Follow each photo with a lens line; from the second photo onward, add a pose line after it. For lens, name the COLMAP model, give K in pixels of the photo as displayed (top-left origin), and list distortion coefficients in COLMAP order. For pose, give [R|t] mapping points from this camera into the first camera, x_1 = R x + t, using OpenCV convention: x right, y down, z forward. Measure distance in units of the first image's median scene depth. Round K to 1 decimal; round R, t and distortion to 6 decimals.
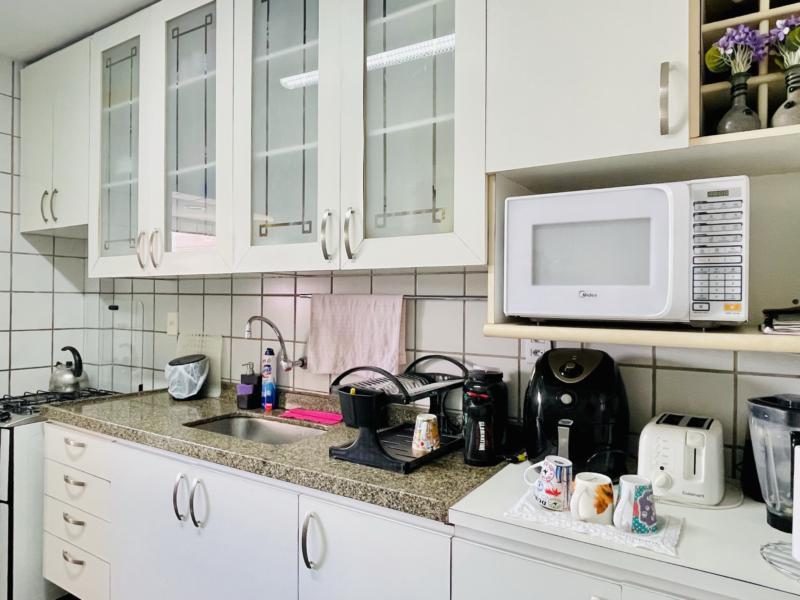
lens RADIAL K [[519.9, 0, 399.9], [0, 519.9, 300.9], [0, 0, 1]] dist [-0.008141, -0.003900]
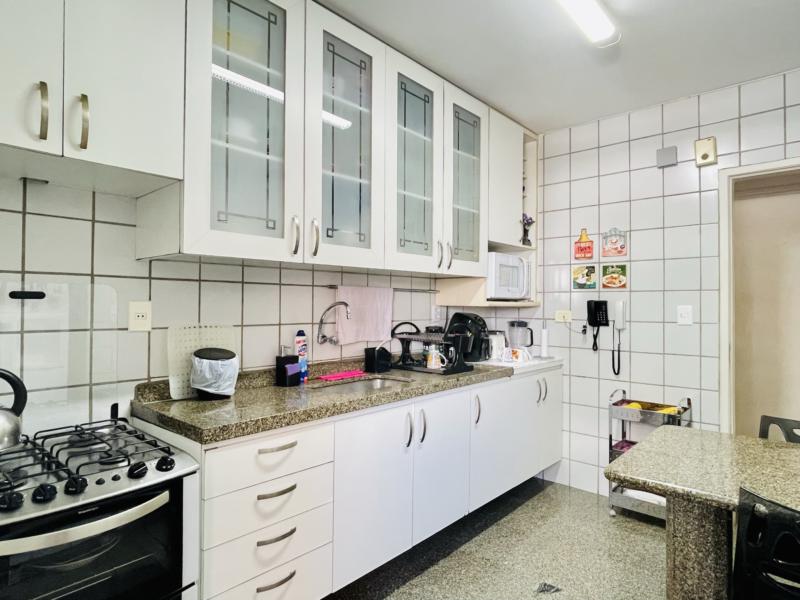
lens RADIAL K [[466.5, 0, 399.7], [0, 466.5, 298.9], [0, 0, 1]] dist [-0.003682, -0.000492]
pose [[0.181166, -0.001889, 0.983451, -1.261628], [-0.004894, 0.999984, 0.002823, 0.017269], [-0.983440, -0.005325, 0.181154, 0.606249]]
